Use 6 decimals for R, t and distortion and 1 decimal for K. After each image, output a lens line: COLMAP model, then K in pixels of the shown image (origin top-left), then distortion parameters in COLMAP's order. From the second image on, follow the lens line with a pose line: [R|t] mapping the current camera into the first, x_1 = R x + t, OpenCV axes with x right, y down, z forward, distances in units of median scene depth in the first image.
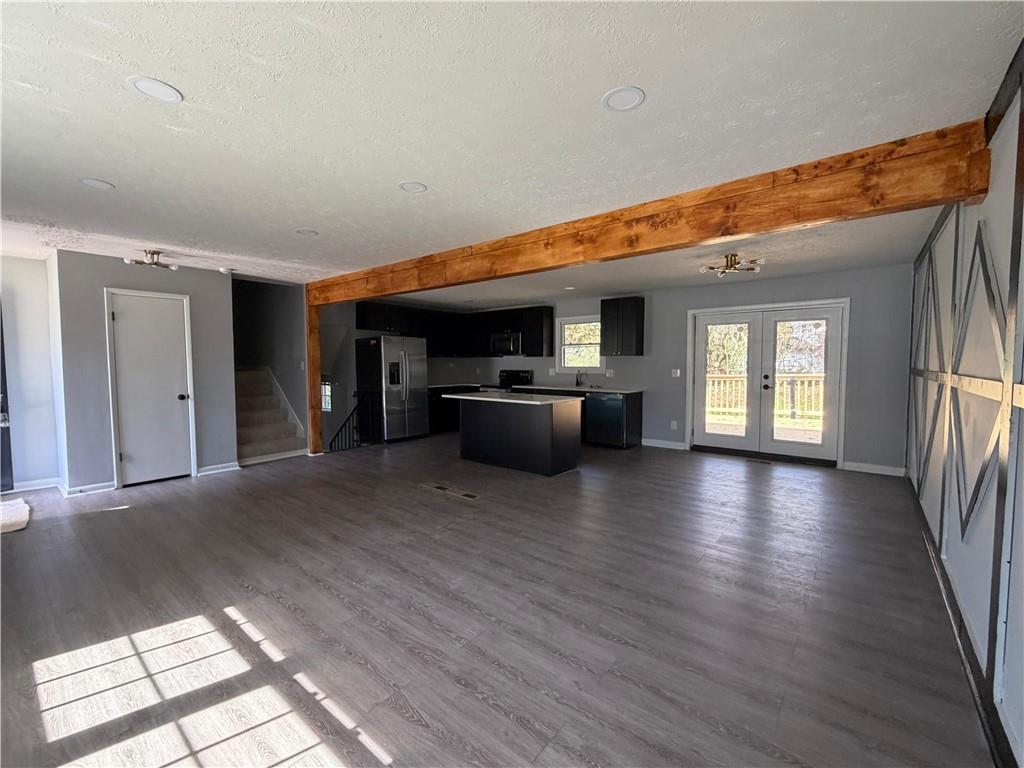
lens RADIAL K [[423.6, 0, 508.7], [0, 423.6, 385.7], [0, 0, 1]] dist [-0.000126, -0.000086]
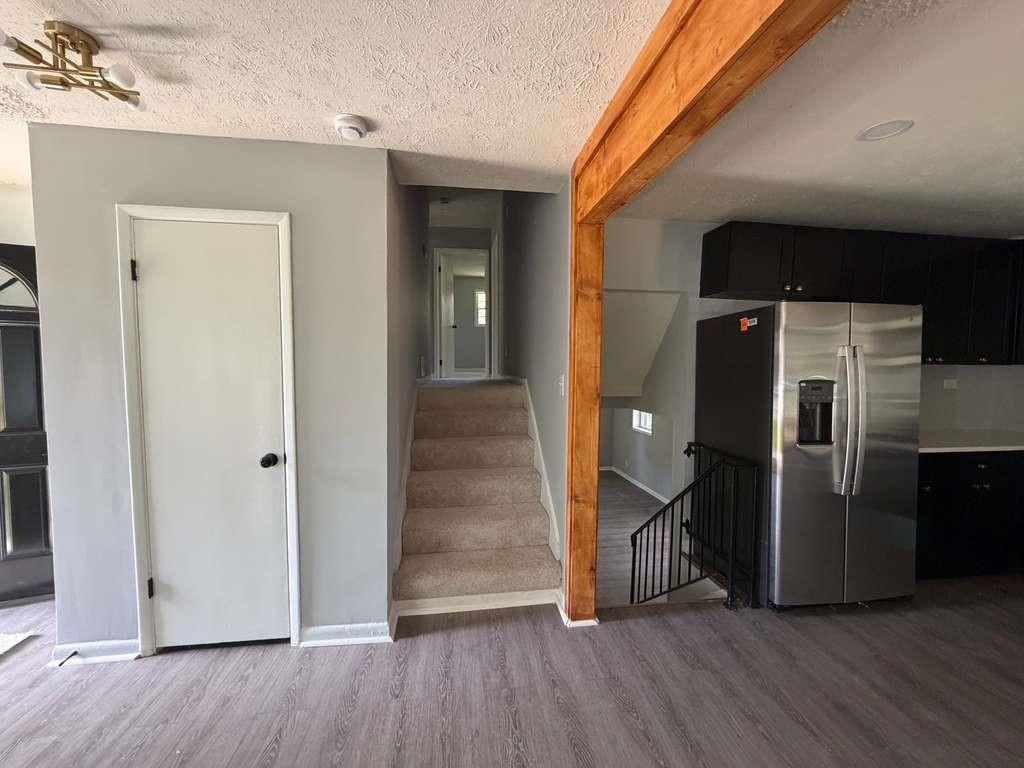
lens RADIAL K [[423.6, 0, 508.7], [0, 423.6, 385.7], [0, 0, 1]] dist [-0.000126, -0.000086]
pose [[0.734375, 0.042821, -0.677392, -0.222179], [-0.048197, 0.998779, 0.010886, -0.043148], [0.677031, 0.024654, 0.735542, 0.593021]]
